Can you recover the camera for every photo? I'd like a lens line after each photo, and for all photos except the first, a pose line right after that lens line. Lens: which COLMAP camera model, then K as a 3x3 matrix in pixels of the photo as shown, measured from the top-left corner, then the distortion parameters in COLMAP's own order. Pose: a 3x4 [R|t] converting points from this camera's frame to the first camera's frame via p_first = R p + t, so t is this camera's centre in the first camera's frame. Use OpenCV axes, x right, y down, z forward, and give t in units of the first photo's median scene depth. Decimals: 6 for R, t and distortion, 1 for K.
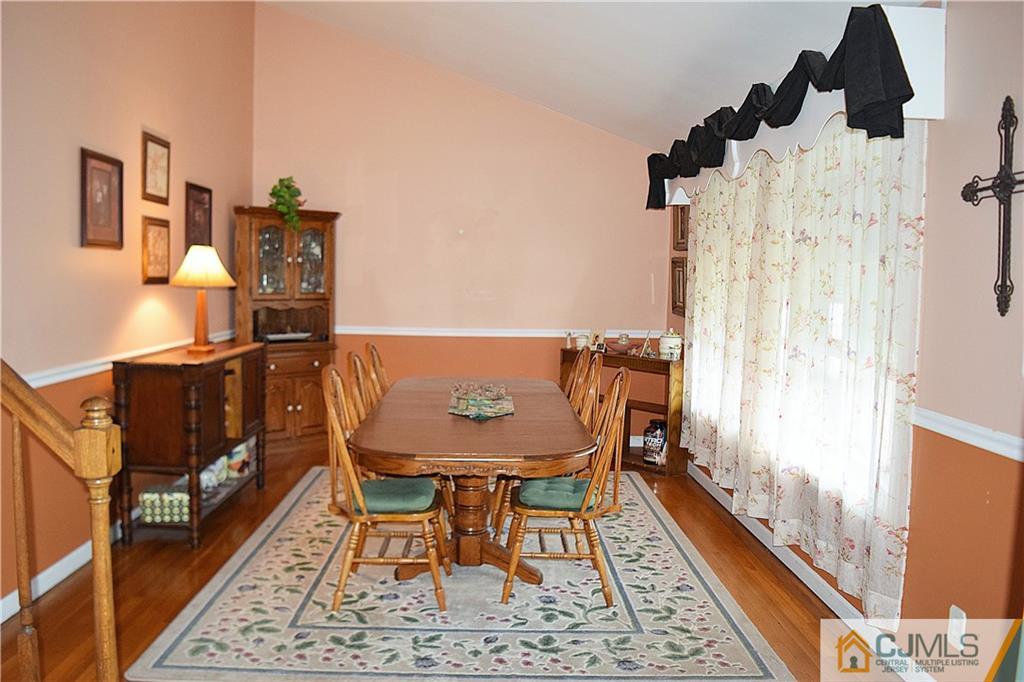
lens RADIAL K [[818.9, 0, 510.1], [0, 818.9, 339.8], [0, 0, 1]] dist [-0.111958, -0.001377]
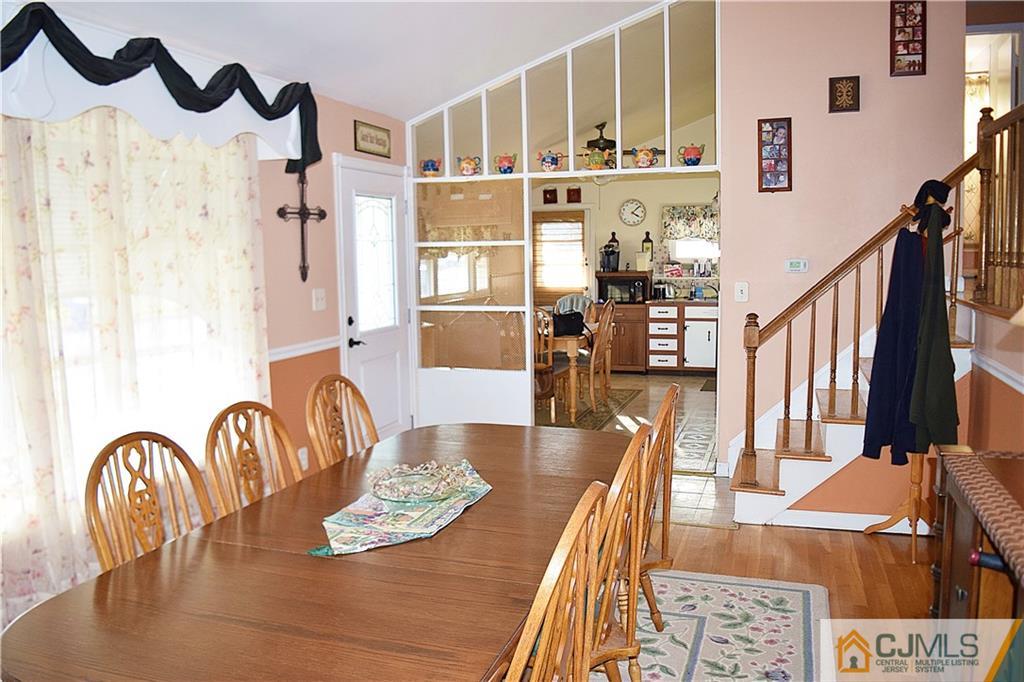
lens RADIAL K [[818.9, 0, 510.8], [0, 818.9, 338.0], [0, 0, 1]] dist [-0.111958, -0.001377]
pose [[-0.939731, -0.034388, 0.340180, -0.402873], [0.029105, 0.983273, 0.179797, -0.184735], [-0.340673, 0.178862, -0.923012, 2.076806]]
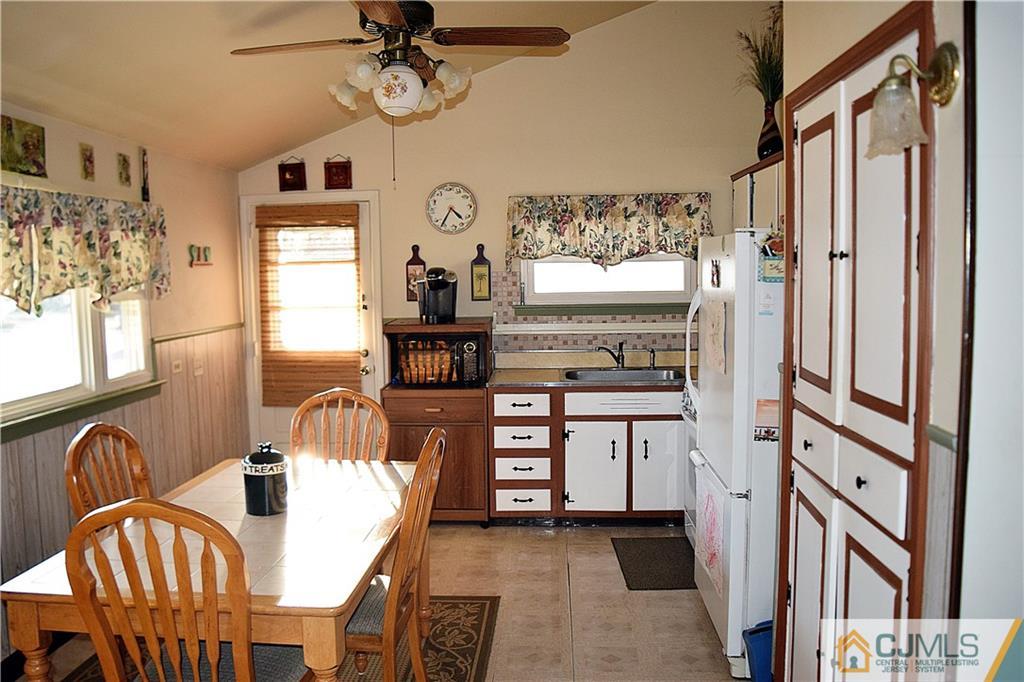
lens RADIAL K [[818.9, 0, 509.3], [0, 818.9, 342.5], [0, 0, 1]] dist [-0.111958, -0.001377]
pose [[-0.995813, -0.005257, 0.091264, -0.143574], [0.009908, 0.986259, 0.164911, -0.115573], [-0.090877, 0.165125, -0.982077, 1.048314]]
